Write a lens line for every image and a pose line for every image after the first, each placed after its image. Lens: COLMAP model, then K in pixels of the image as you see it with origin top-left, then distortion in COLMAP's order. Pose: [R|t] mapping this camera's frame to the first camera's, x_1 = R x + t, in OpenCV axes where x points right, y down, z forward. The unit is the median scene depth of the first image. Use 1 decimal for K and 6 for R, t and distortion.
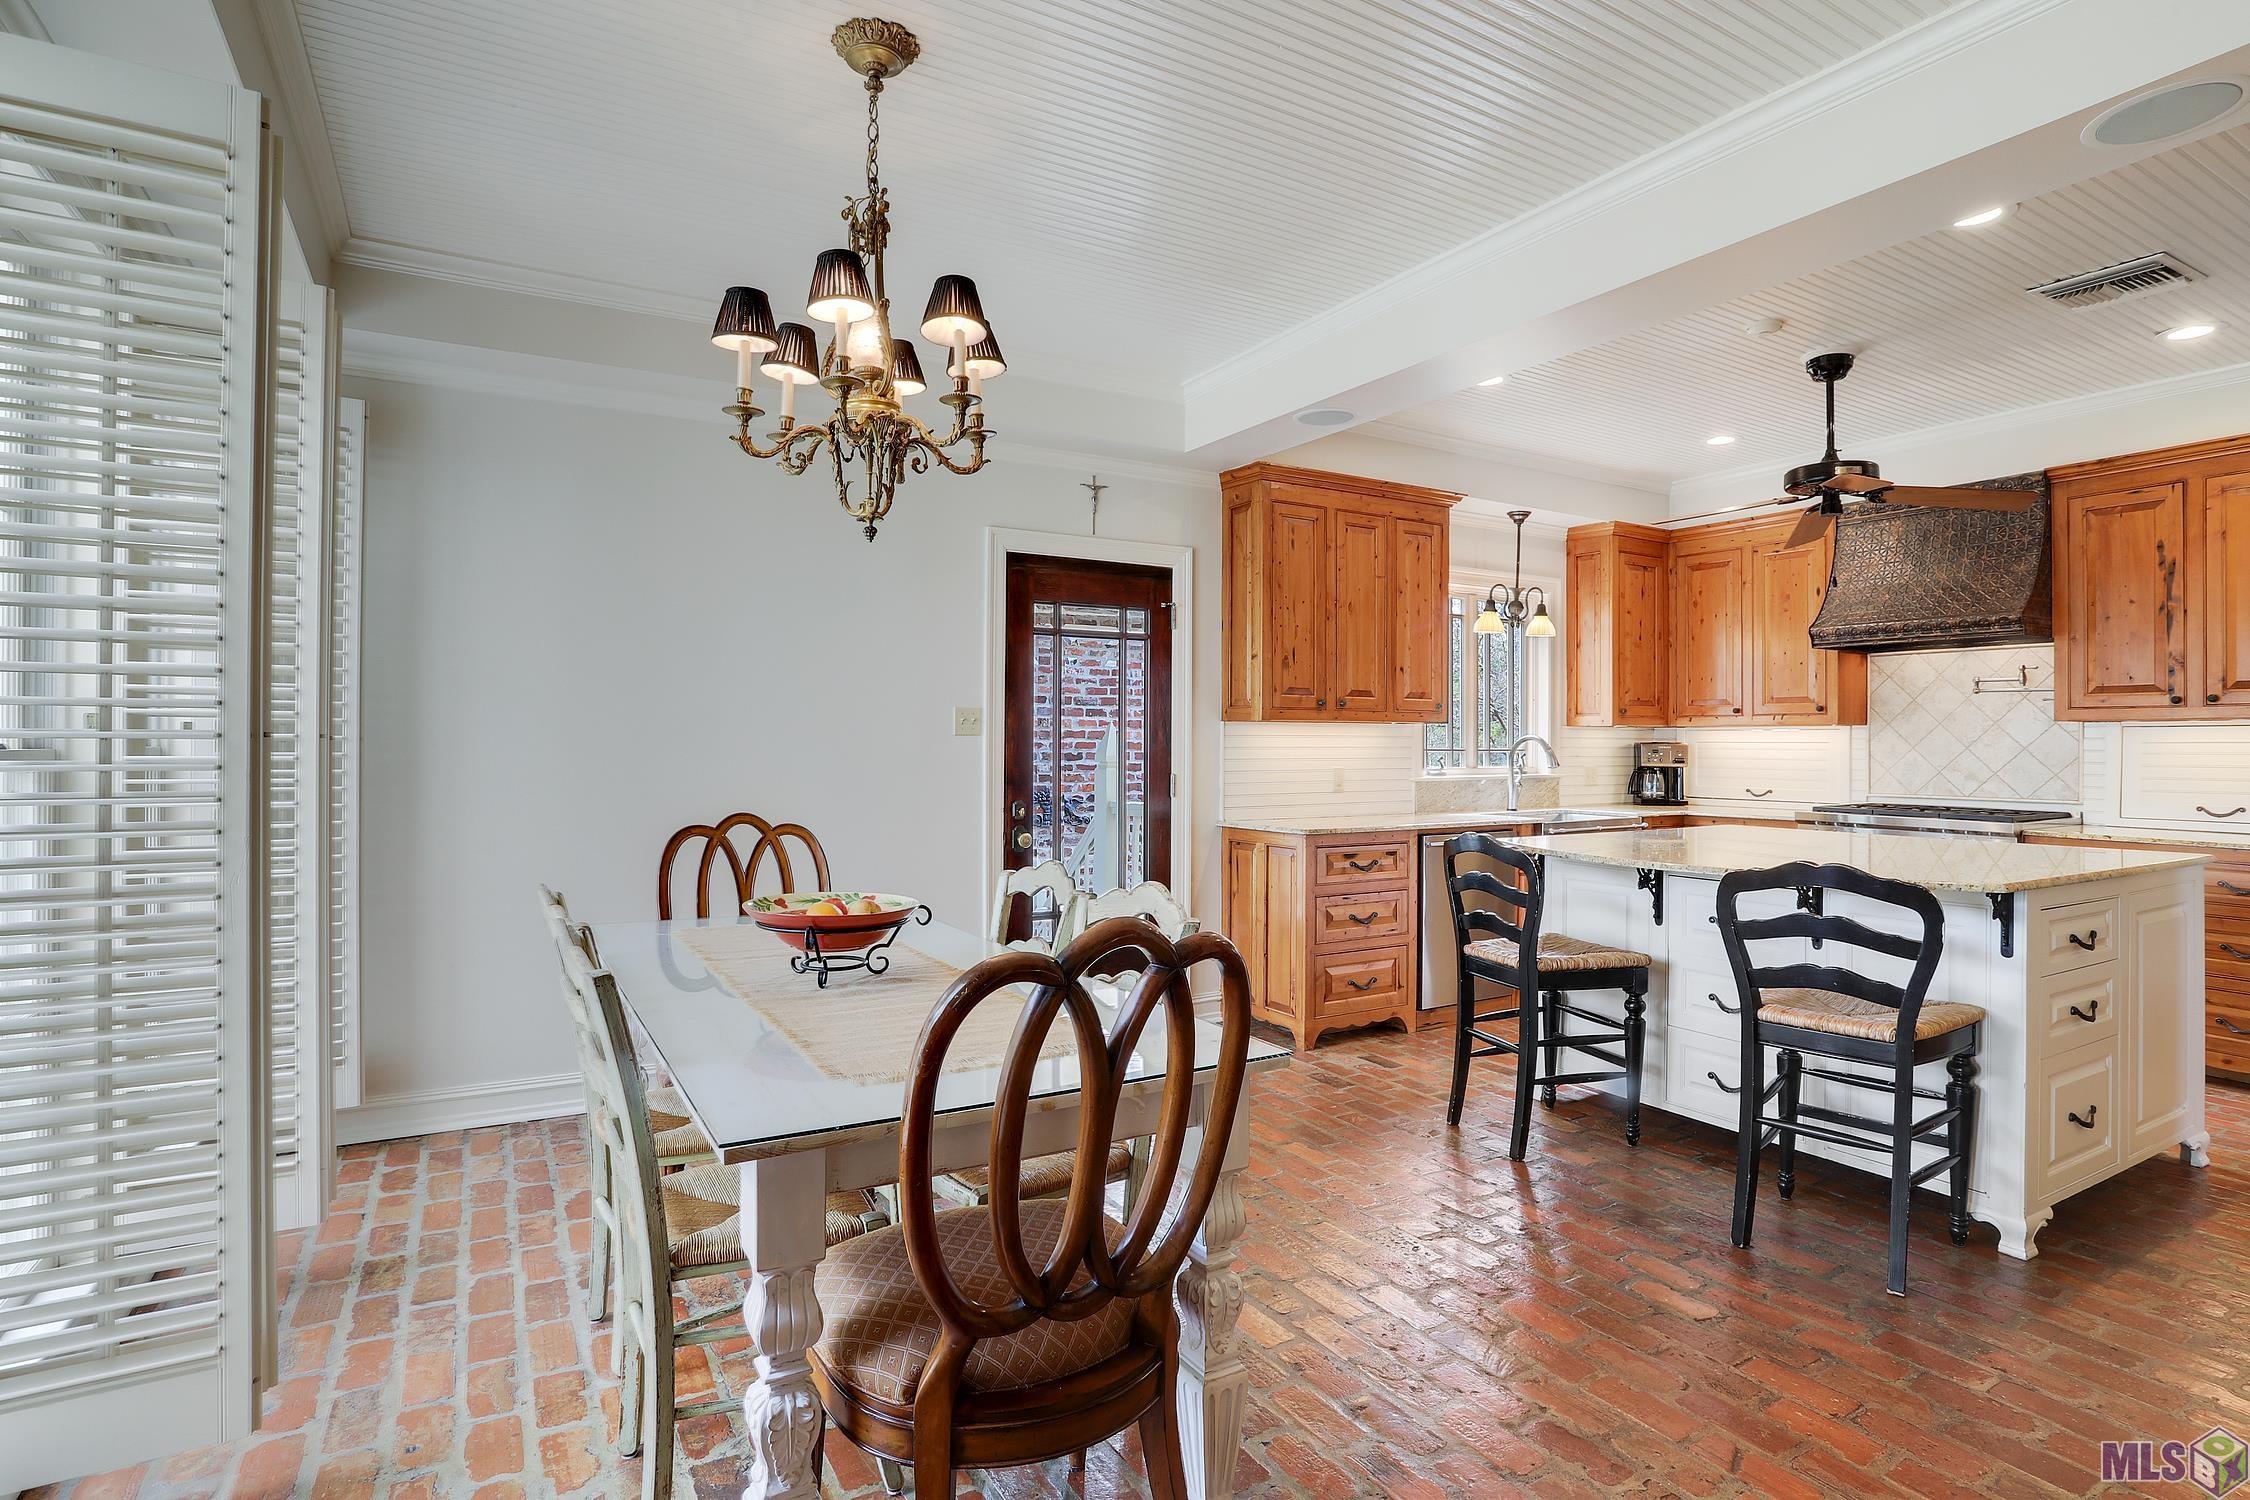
lens RADIAL K [[1106.1, 0, 1128.8], [0, 1106.1, 749.7], [0, 0, 1]] dist [-0.000992, -0.000039]
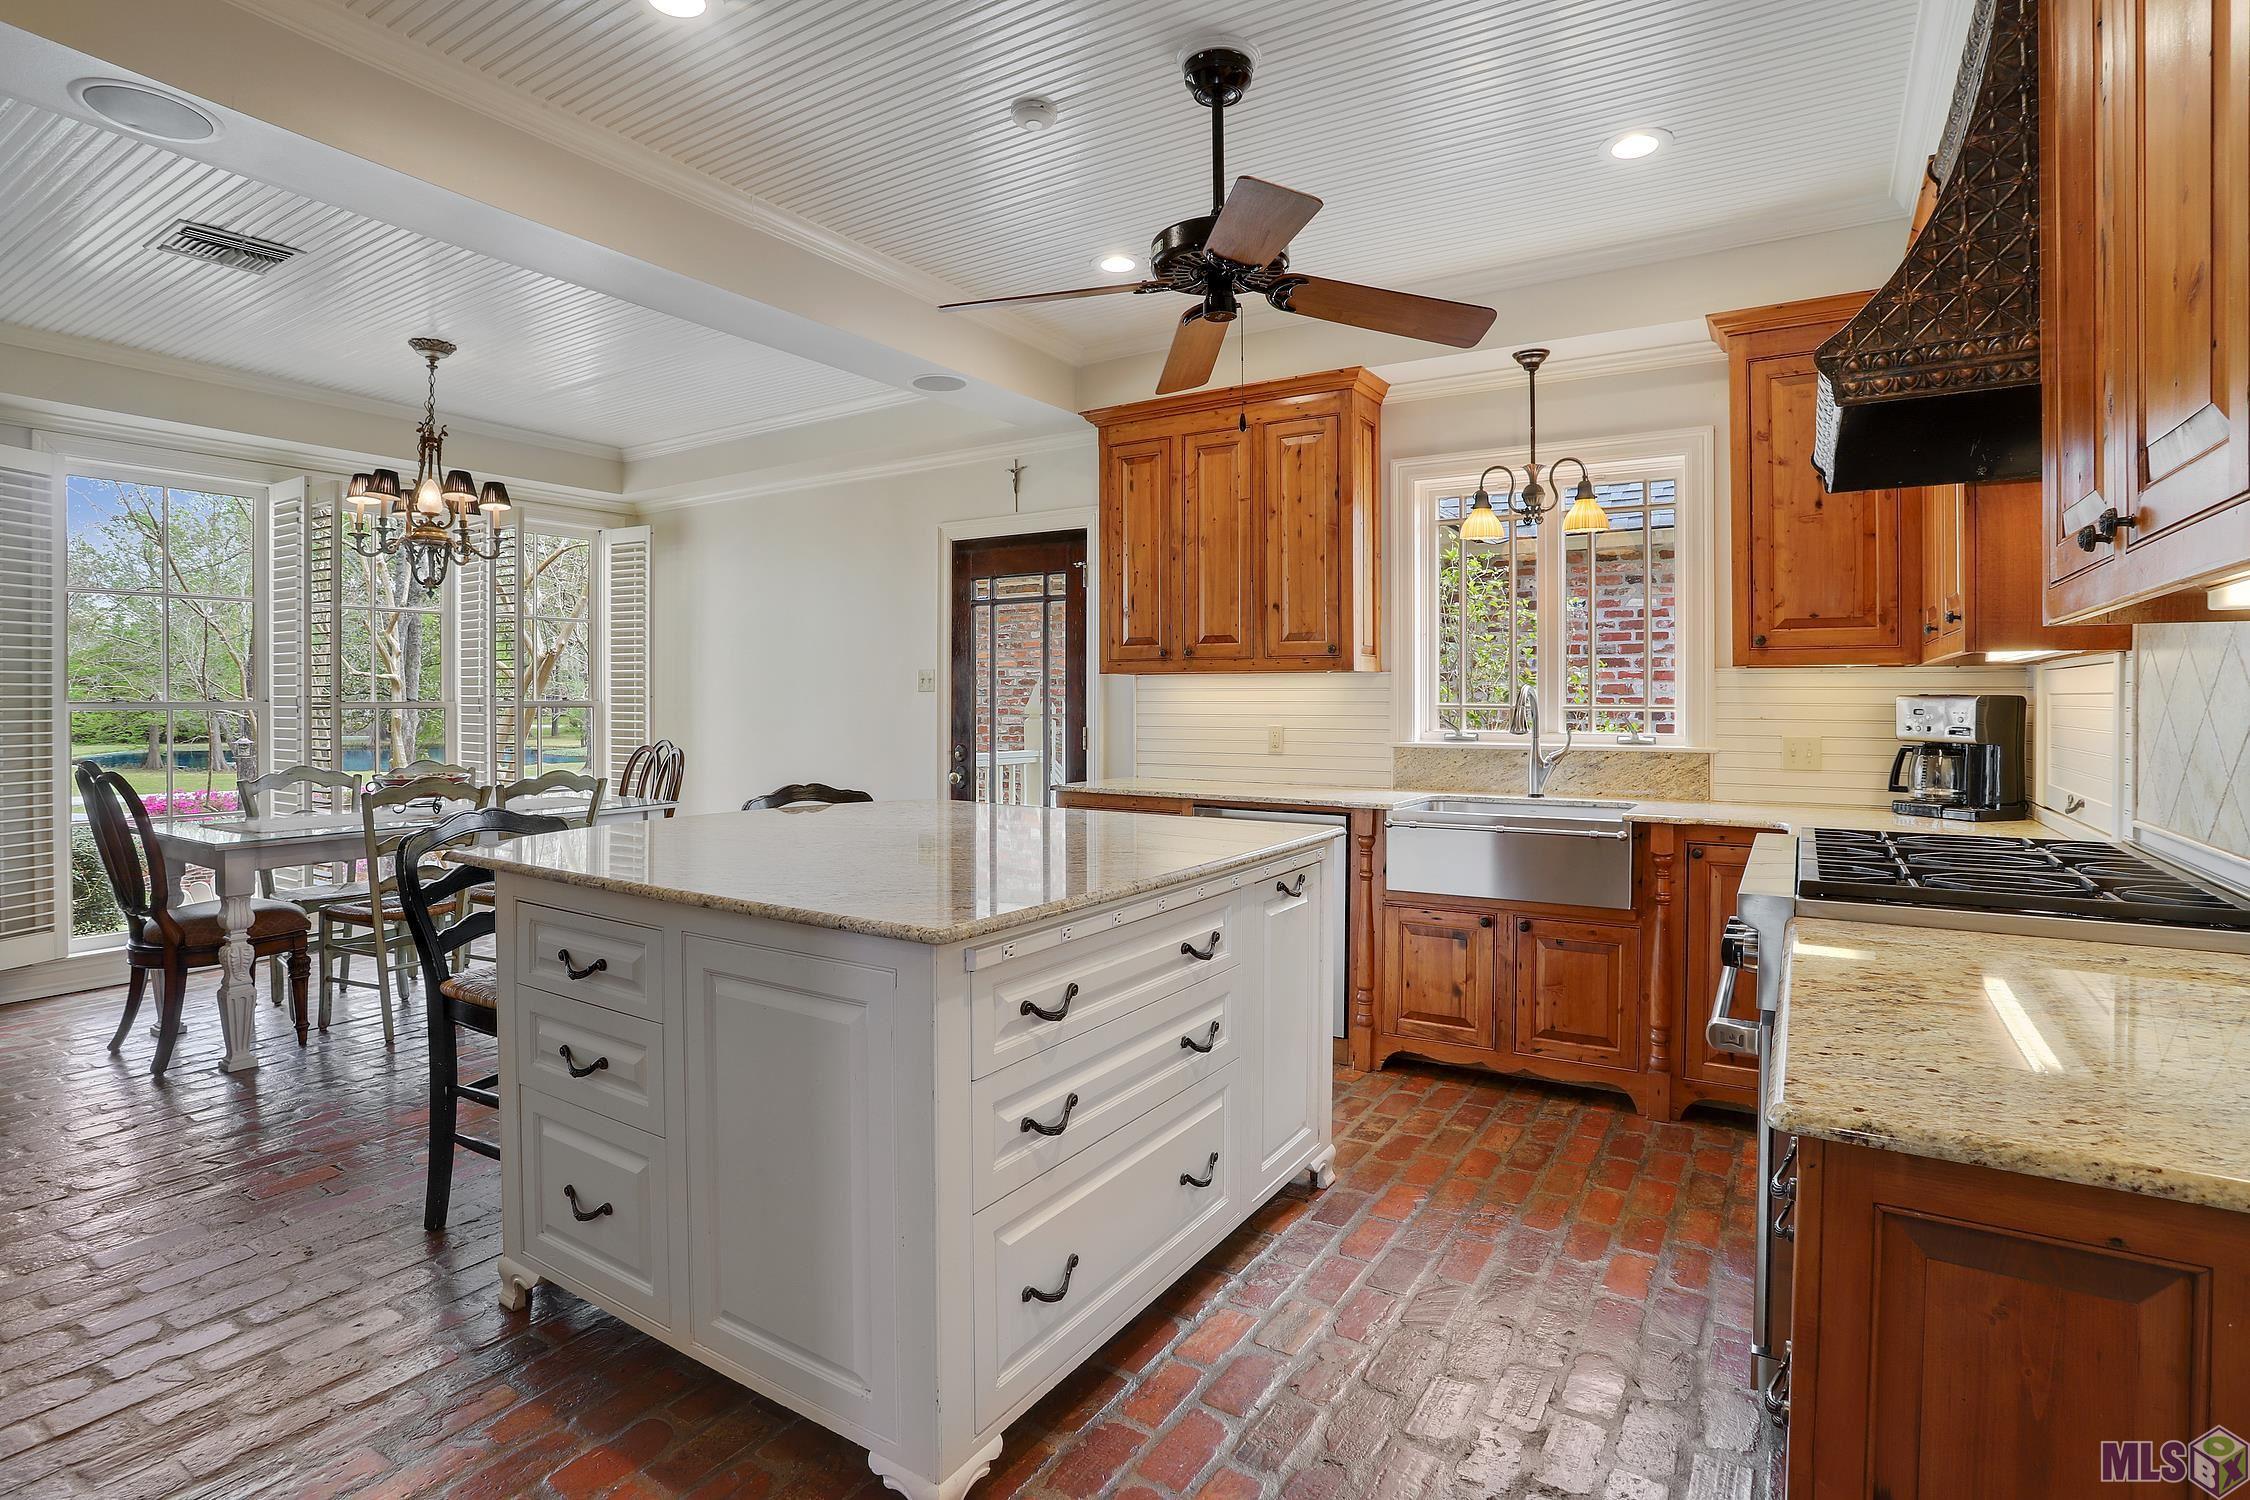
lens RADIAL K [[1106.1, 0, 1166.7], [0, 1106.1, 705.7], [0, 0, 1]] dist [-0.000992, -0.000039]
pose [[0.481043, 0.002534, -0.876693, 0.956208], [-0.005863, 0.999983, -0.000326, 0.001555], [0.876677, 0.005297, 0.481050, 0.552842]]
